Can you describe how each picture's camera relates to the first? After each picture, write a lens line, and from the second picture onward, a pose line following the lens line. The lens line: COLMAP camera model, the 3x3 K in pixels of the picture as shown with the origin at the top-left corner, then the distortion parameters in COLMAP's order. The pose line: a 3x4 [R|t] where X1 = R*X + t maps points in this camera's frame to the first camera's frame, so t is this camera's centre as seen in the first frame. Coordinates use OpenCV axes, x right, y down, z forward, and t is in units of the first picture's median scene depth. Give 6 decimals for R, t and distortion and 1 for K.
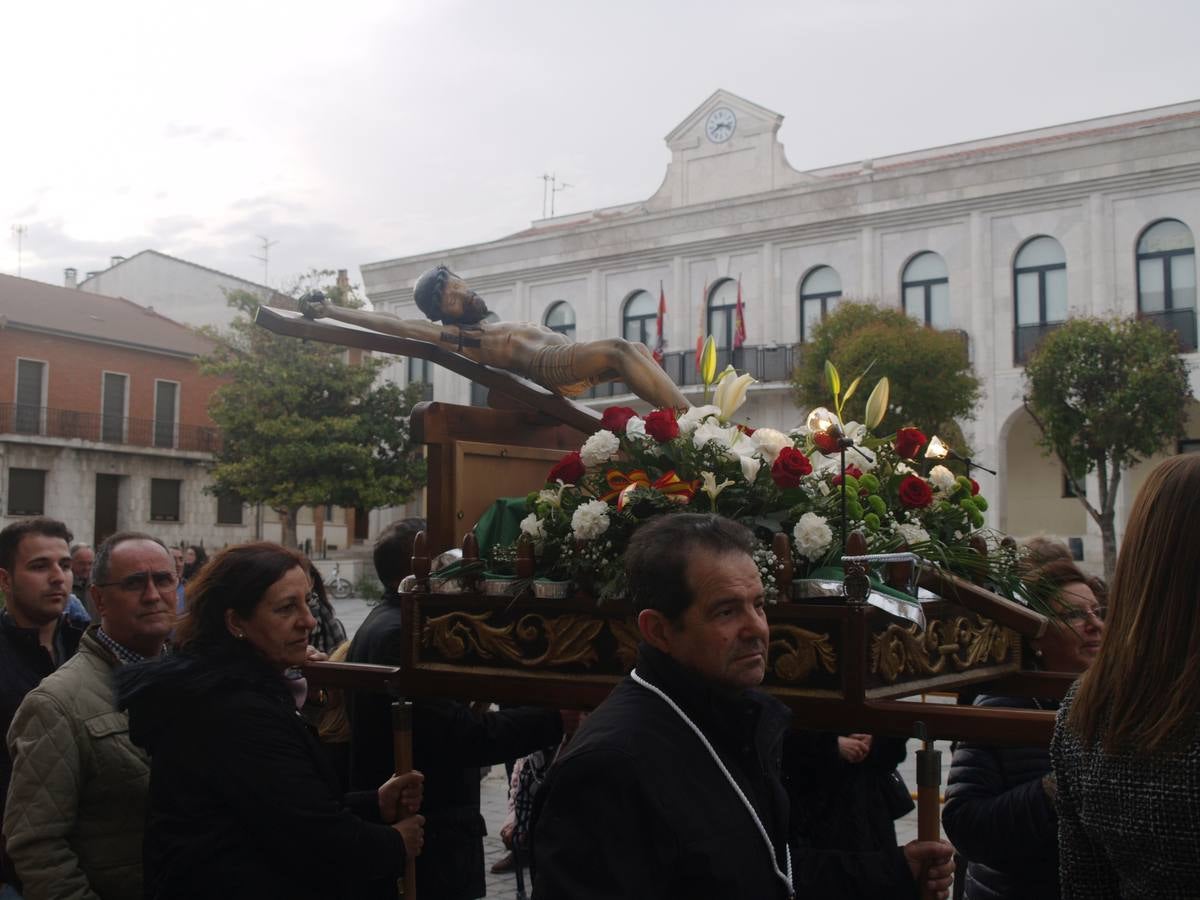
lens RADIAL K [[1422.4, 0, 594.3], [0, 1422.4, 450.1], [0, 0, 1]] dist [-0.075463, 0.050397]
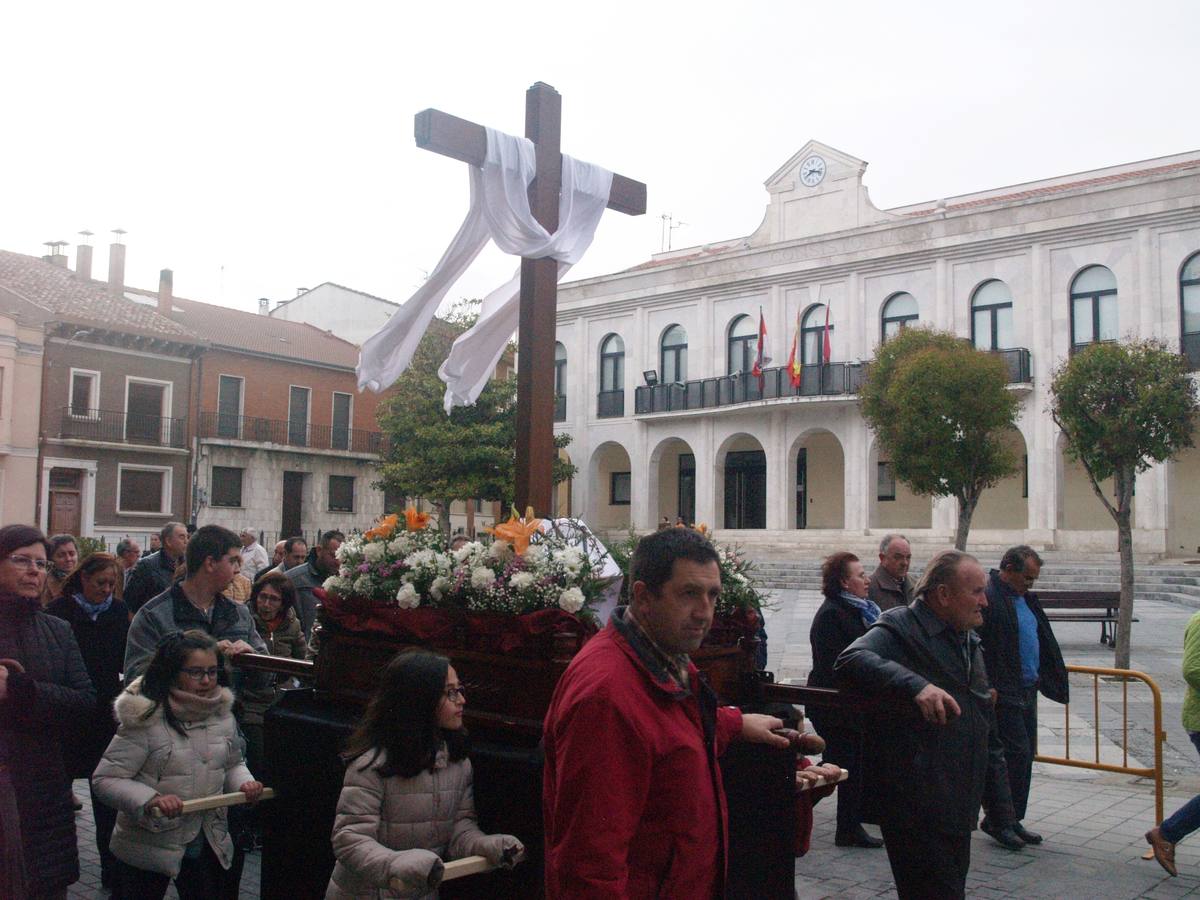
lens RADIAL K [[1242.2, 0, 597.4], [0, 1242.2, 452.5], [0, 0, 1]] dist [-0.086922, 0.060513]
pose [[0.995690, 0.002169, -0.092722, 0.008250], [-0.002048, 0.999997, 0.001394, -0.001354], [0.092724, -0.001198, 0.995691, -0.016842]]
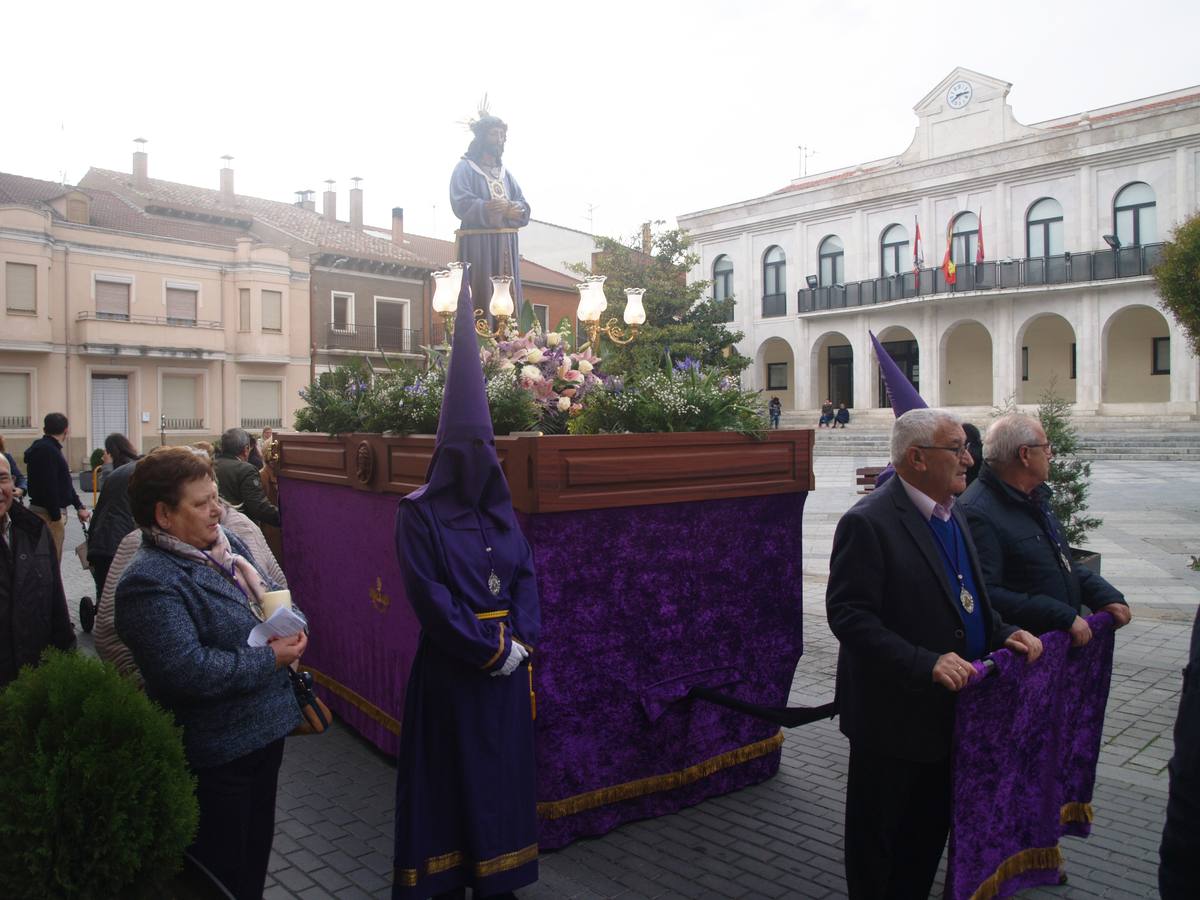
lens RADIAL K [[960.1, 0, 594.0], [0, 960.1, 446.2], [0, 0, 1]] dist [-0.107163, 0.066953]
pose [[0.982147, -0.011286, -0.187775, -0.084940], [0.029832, 0.994911, 0.096237, 0.002545], [0.185733, -0.100121, 0.977486, 0.051203]]
